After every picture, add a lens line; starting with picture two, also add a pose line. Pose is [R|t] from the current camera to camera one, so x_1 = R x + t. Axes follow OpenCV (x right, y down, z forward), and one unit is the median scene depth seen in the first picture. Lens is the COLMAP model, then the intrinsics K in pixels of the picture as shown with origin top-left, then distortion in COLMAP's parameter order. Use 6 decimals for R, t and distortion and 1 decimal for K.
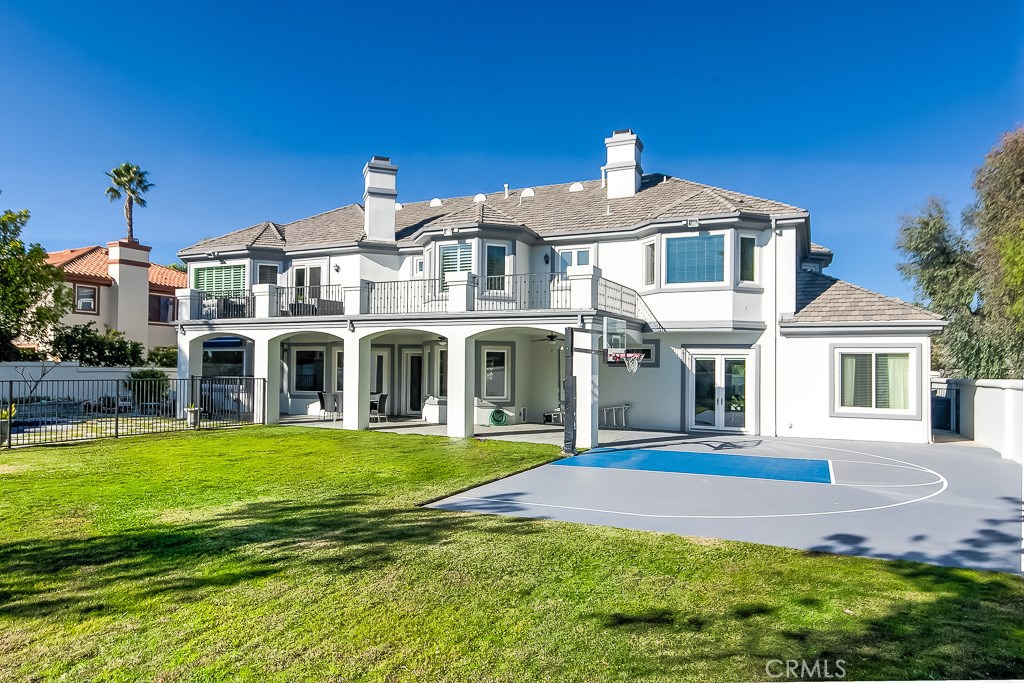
lens RADIAL K [[672.5, 0, 510.6], [0, 672.5, 345.7], [0, 0, 1]] dist [0.011087, -0.000043]
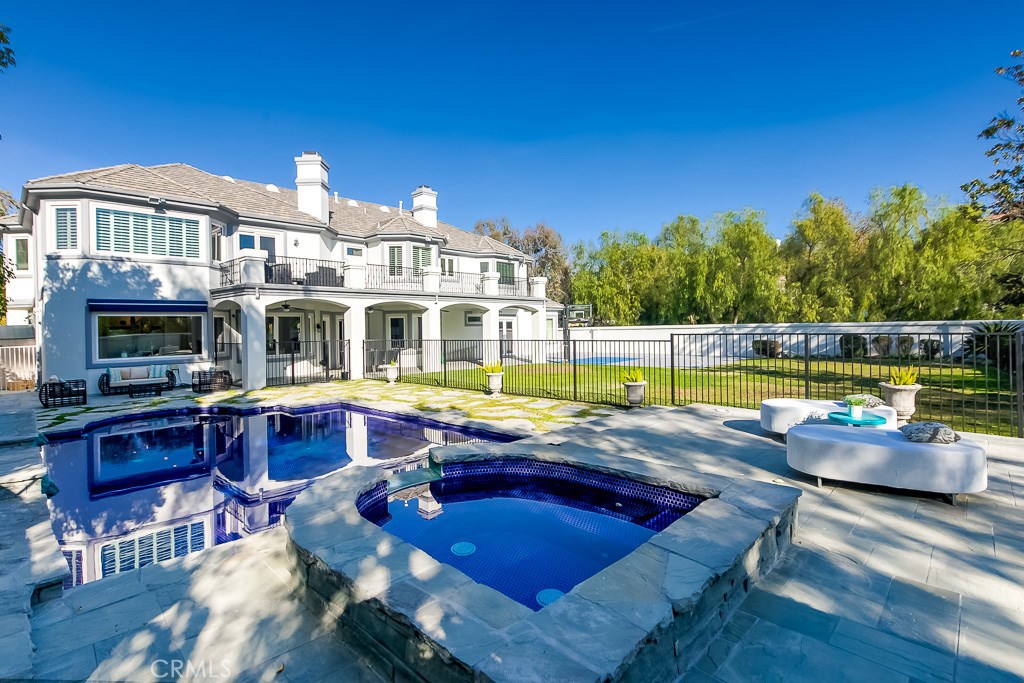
lens RADIAL K [[469.7, 0, 502.4], [0, 469.7, 322.6], [0, 0, 1]] dist [-0.003649, -0.000114]
pose [[0.339180, -0.010366, 0.940665, -0.920848], [-0.009394, 0.999852, 0.014406, 0.002473], [-0.940675, -0.013723, 0.339032, 0.440992]]
